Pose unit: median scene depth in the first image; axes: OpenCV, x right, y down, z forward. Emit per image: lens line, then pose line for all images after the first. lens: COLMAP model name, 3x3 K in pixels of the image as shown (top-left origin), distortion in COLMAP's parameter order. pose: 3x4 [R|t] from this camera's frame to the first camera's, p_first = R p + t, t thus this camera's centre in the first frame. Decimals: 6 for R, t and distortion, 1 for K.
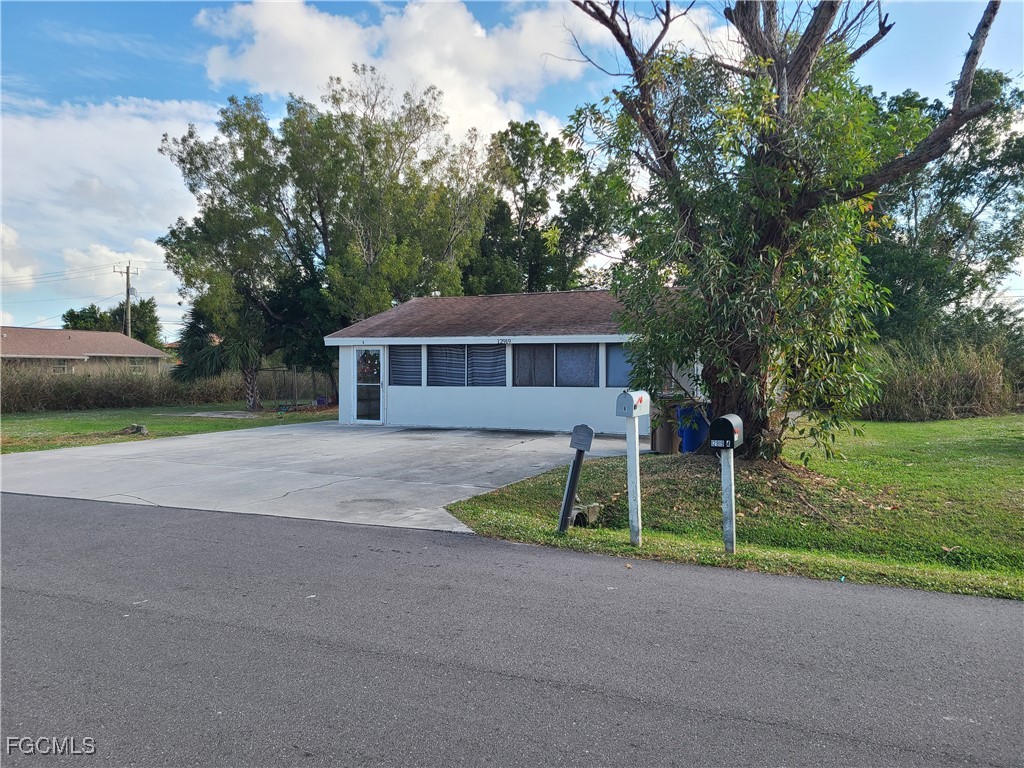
lens RADIAL K [[774.6, 0, 512.0], [0, 774.6, 384.0], [0, 0, 1]] dist [0.037623, 0.000961]
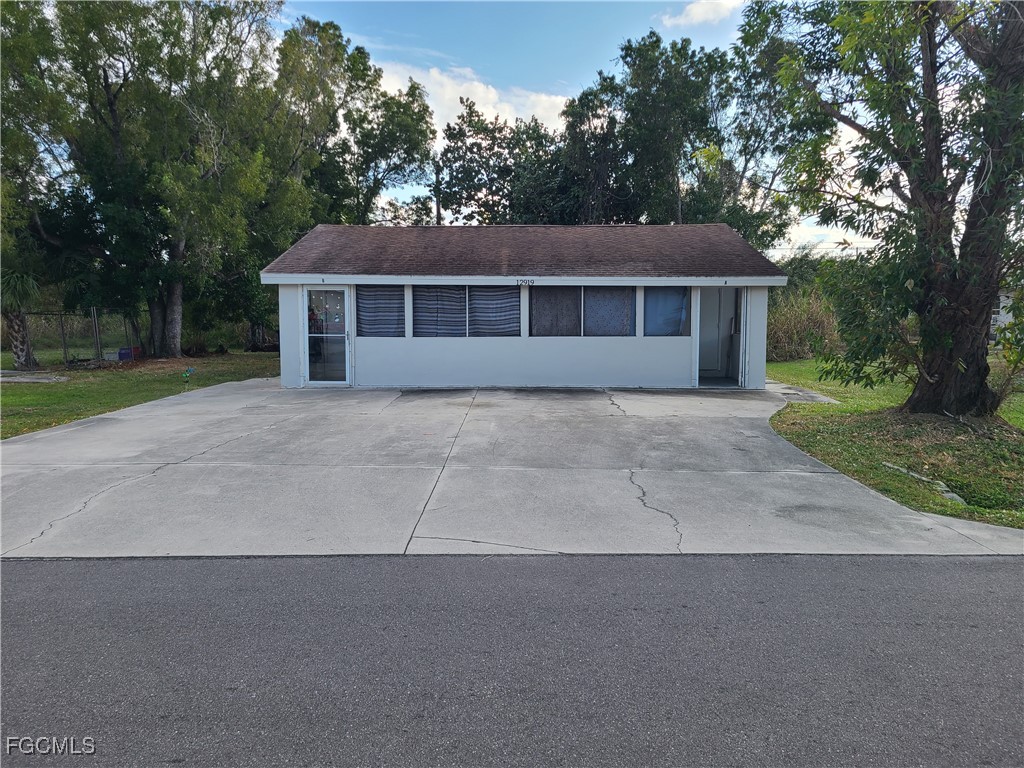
lens RADIAL K [[774.6, 0, 512.0], [0, 774.6, 384.0], [0, 0, 1]] dist [0.037623, 0.000961]
pose [[0.909745, -0.036077, 0.413596, -0.341231], [0.004897, 0.997080, 0.076202, -0.009407], [-0.415138, -0.067299, 0.907266, 0.223864]]
